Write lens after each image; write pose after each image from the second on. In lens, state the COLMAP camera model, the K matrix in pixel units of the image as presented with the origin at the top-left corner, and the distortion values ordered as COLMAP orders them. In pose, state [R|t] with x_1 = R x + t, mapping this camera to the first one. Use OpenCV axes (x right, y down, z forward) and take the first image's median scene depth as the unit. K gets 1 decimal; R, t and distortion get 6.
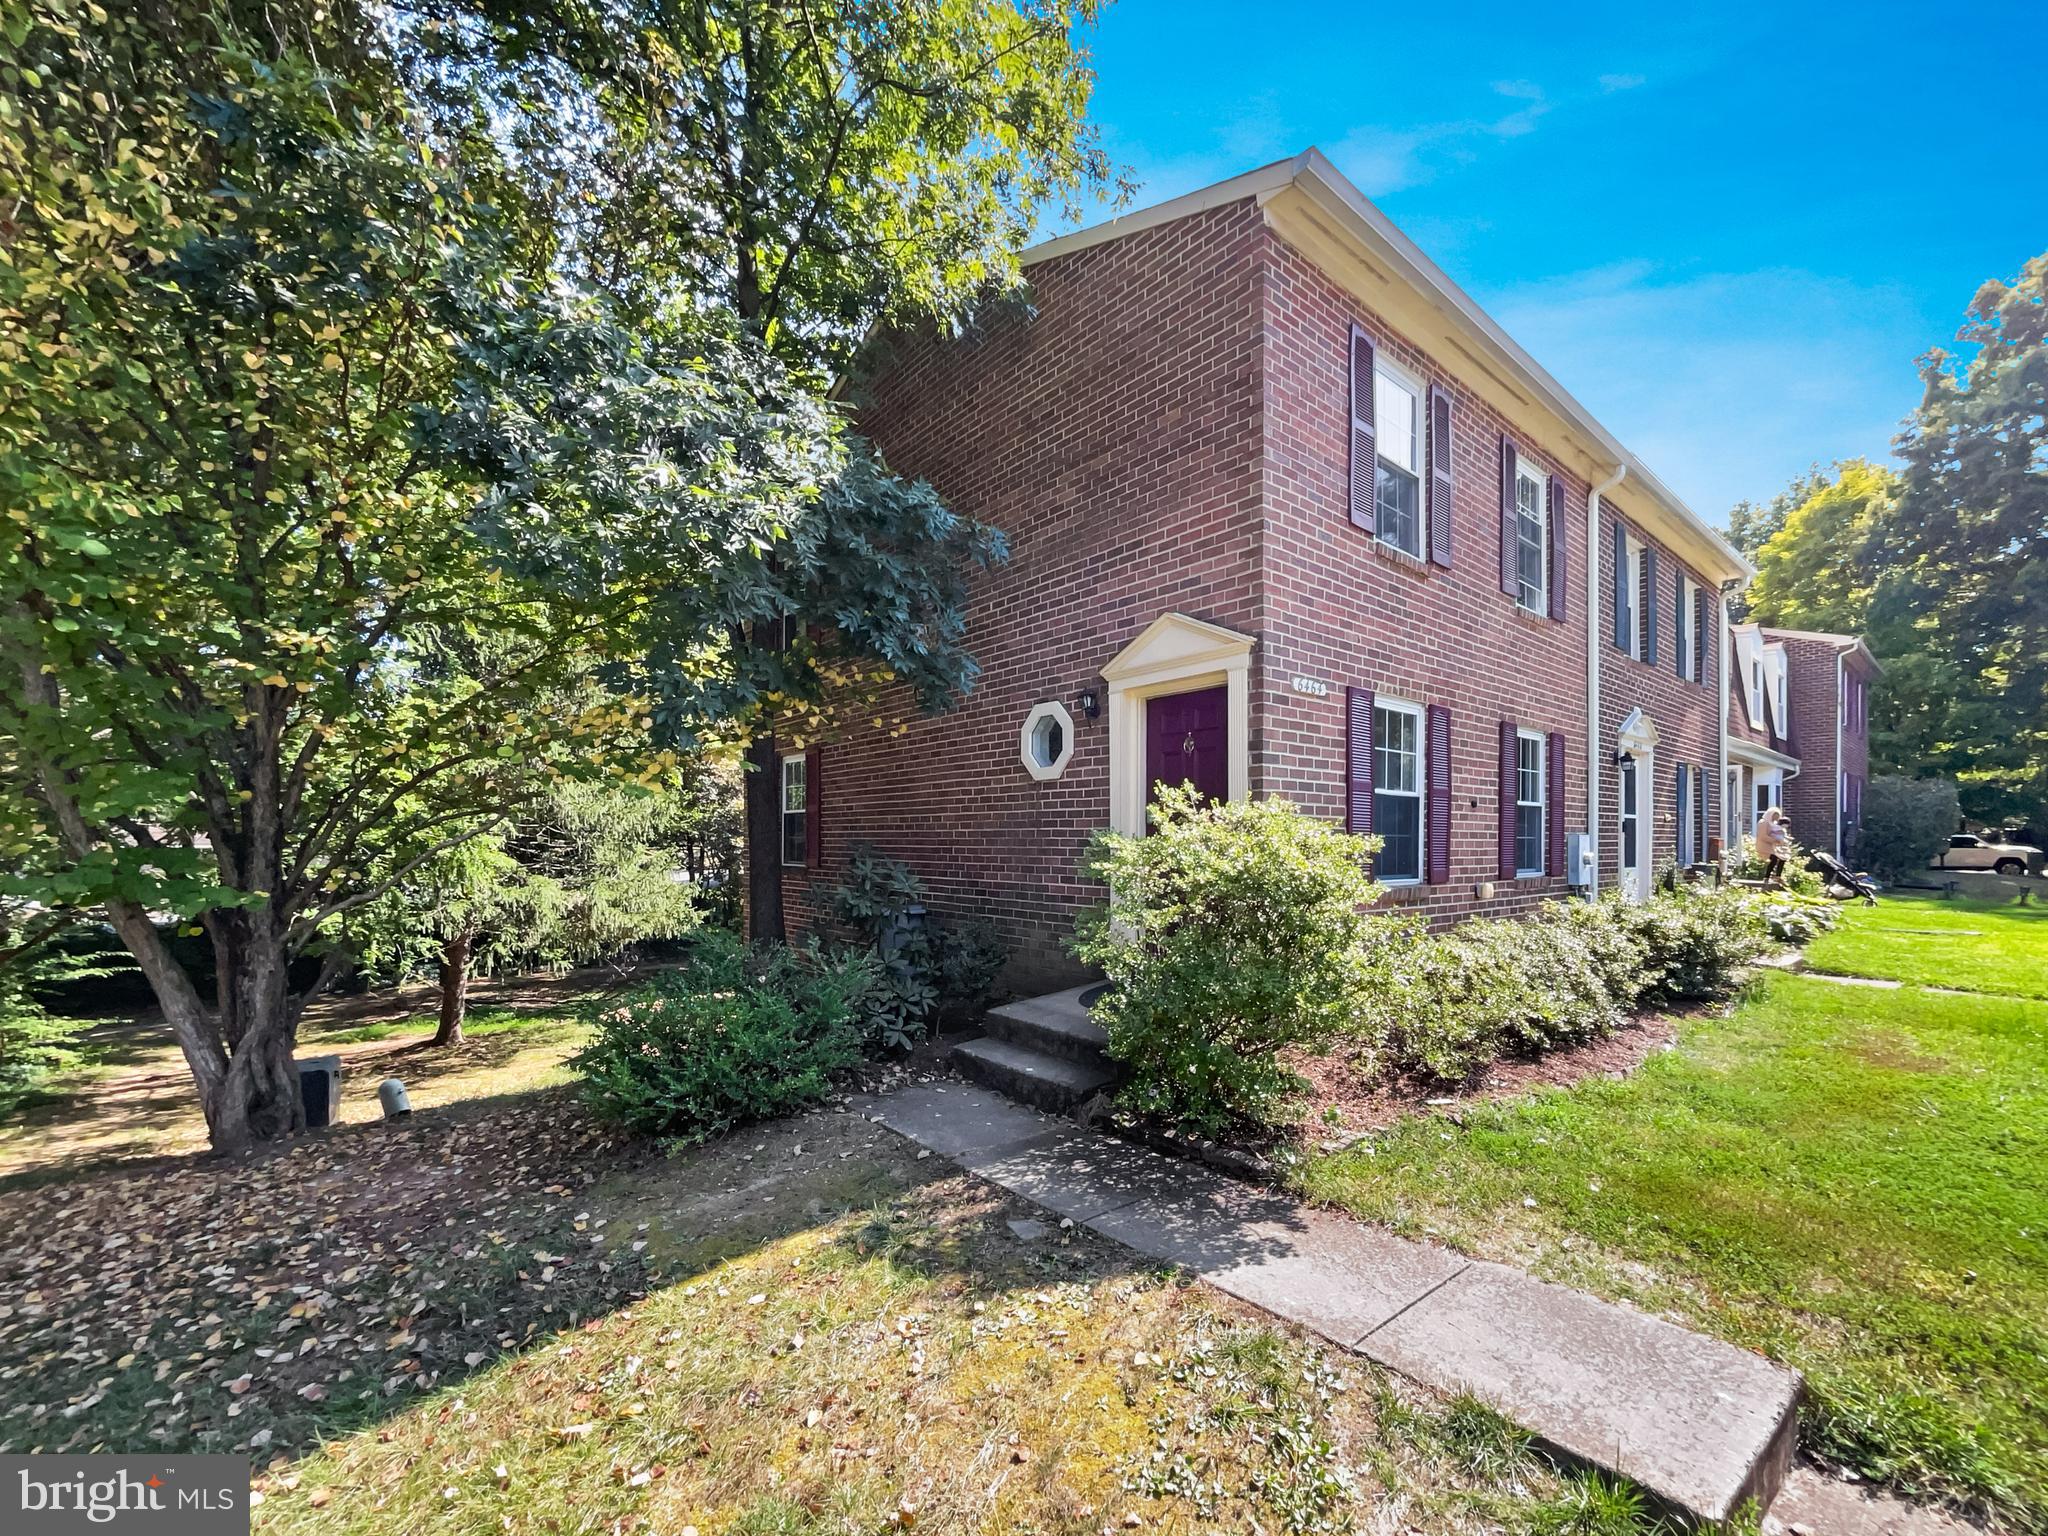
lens RADIAL K [[839.3, 0, 1029.7], [0, 839.3, 801.0], [0, 0, 1]] dist [0.000077, 0.000590]
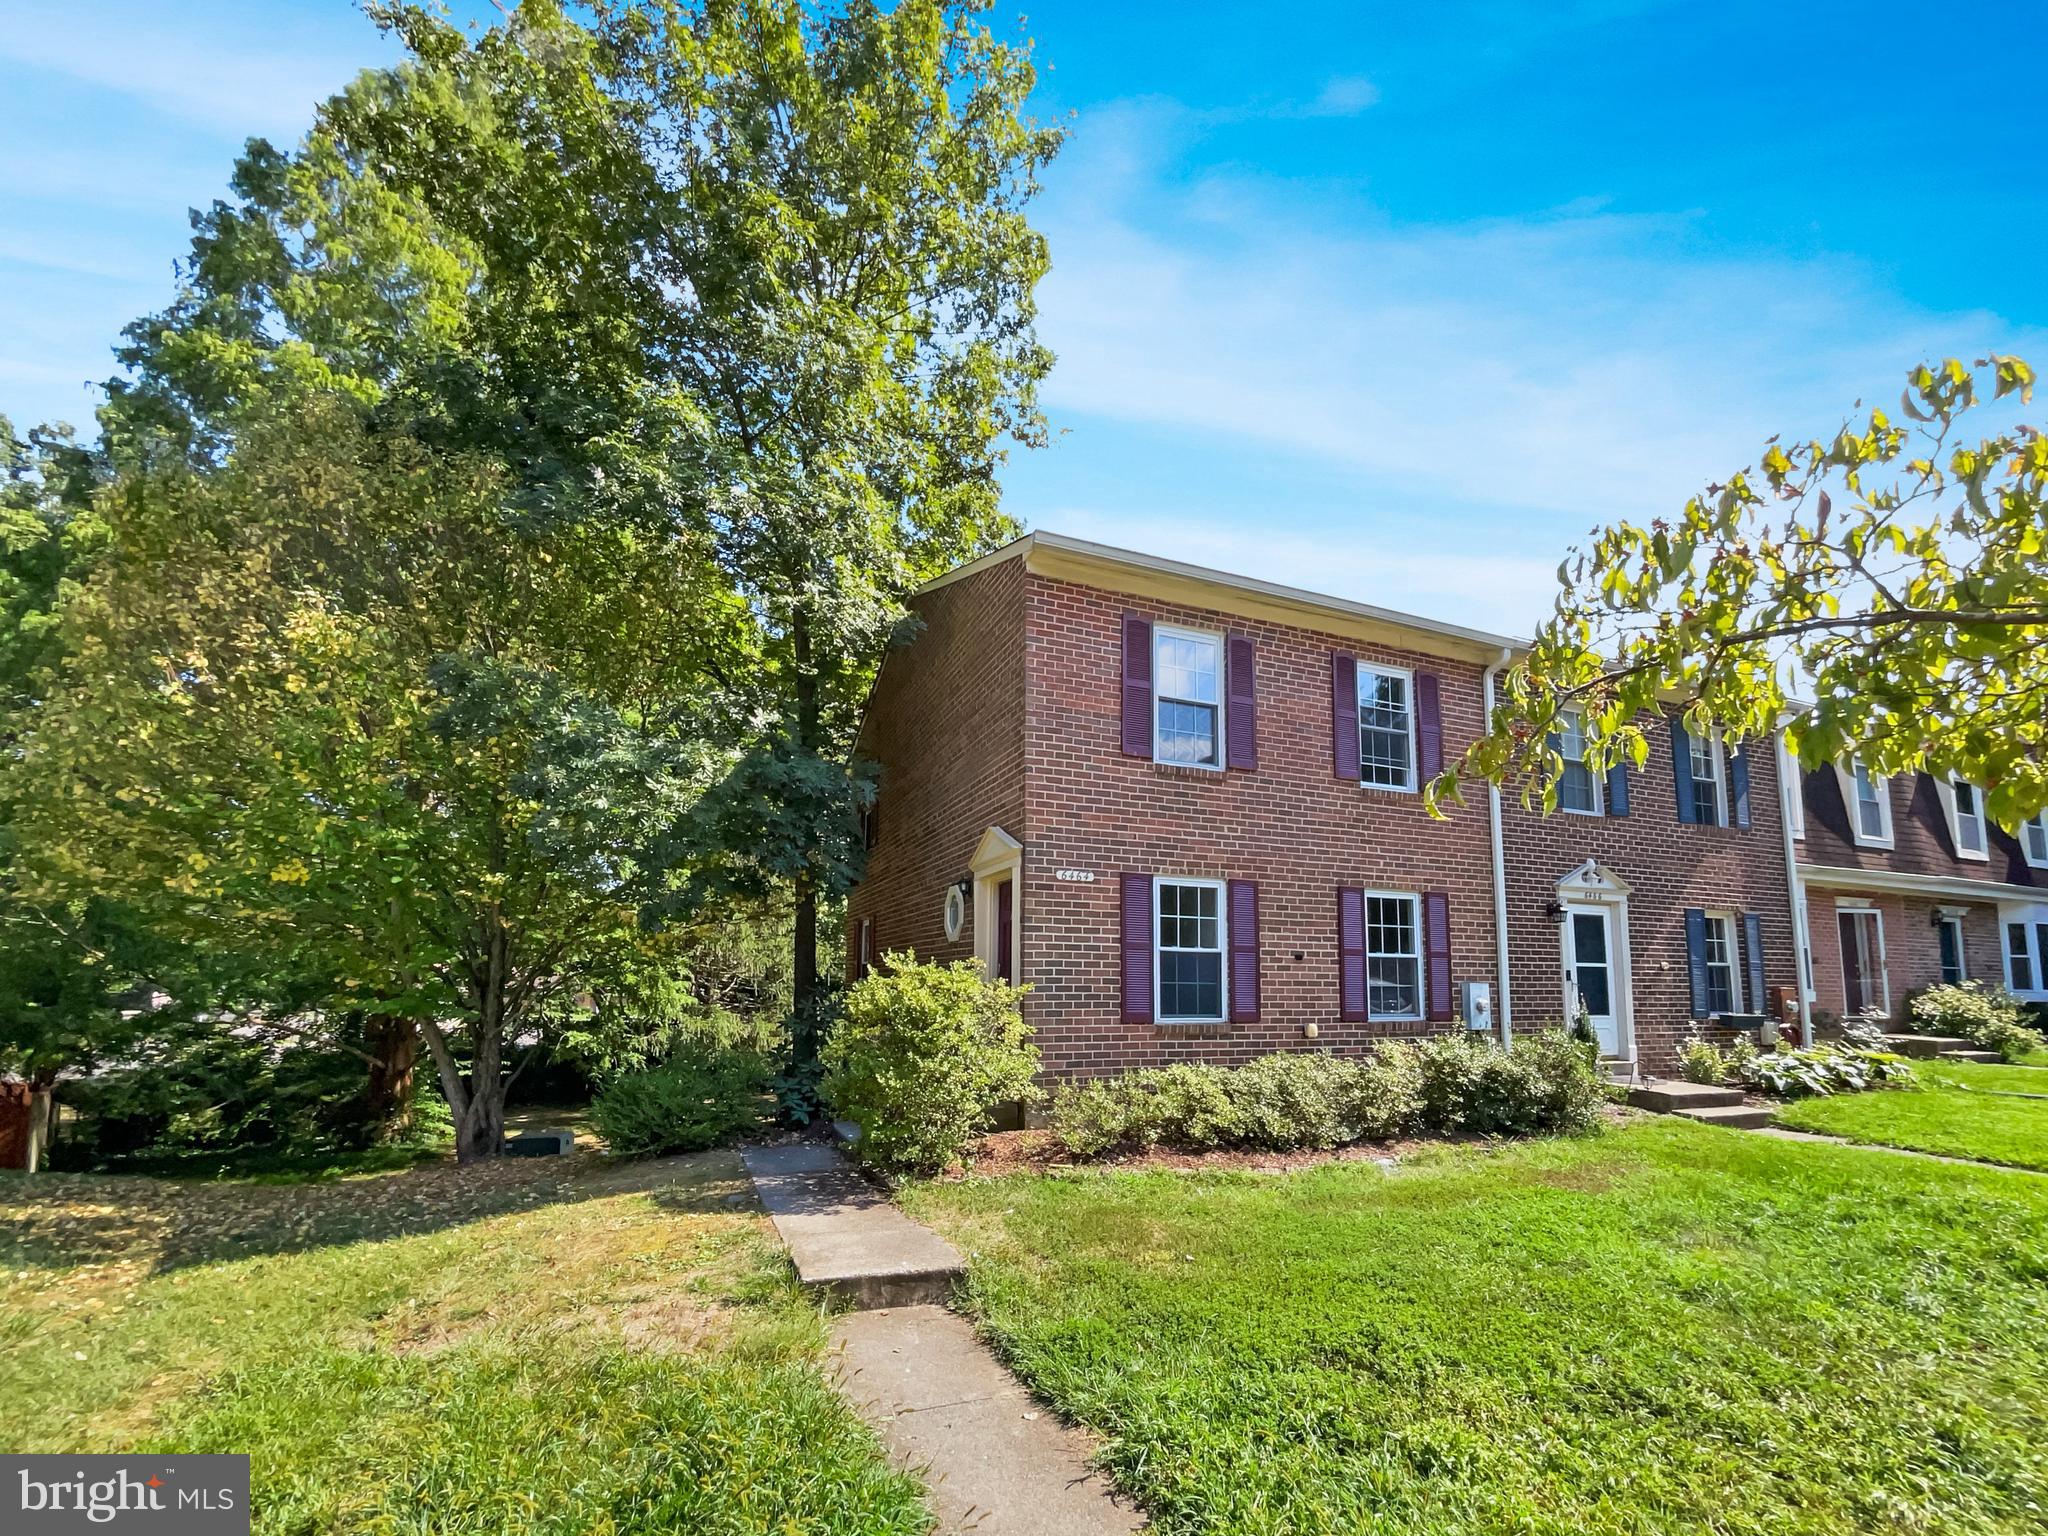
lens RADIAL K [[837.7, 0, 1023.7], [0, 837.7, 853.9], [0, 0, 1]] dist [-0.000060, 0.000106]
pose [[0.953839, -0.042261, -0.297332, 0.635511], [0.009299, 0.993731, -0.111412, -0.016553], [0.300176, 0.103504, 0.948252, -0.339811]]
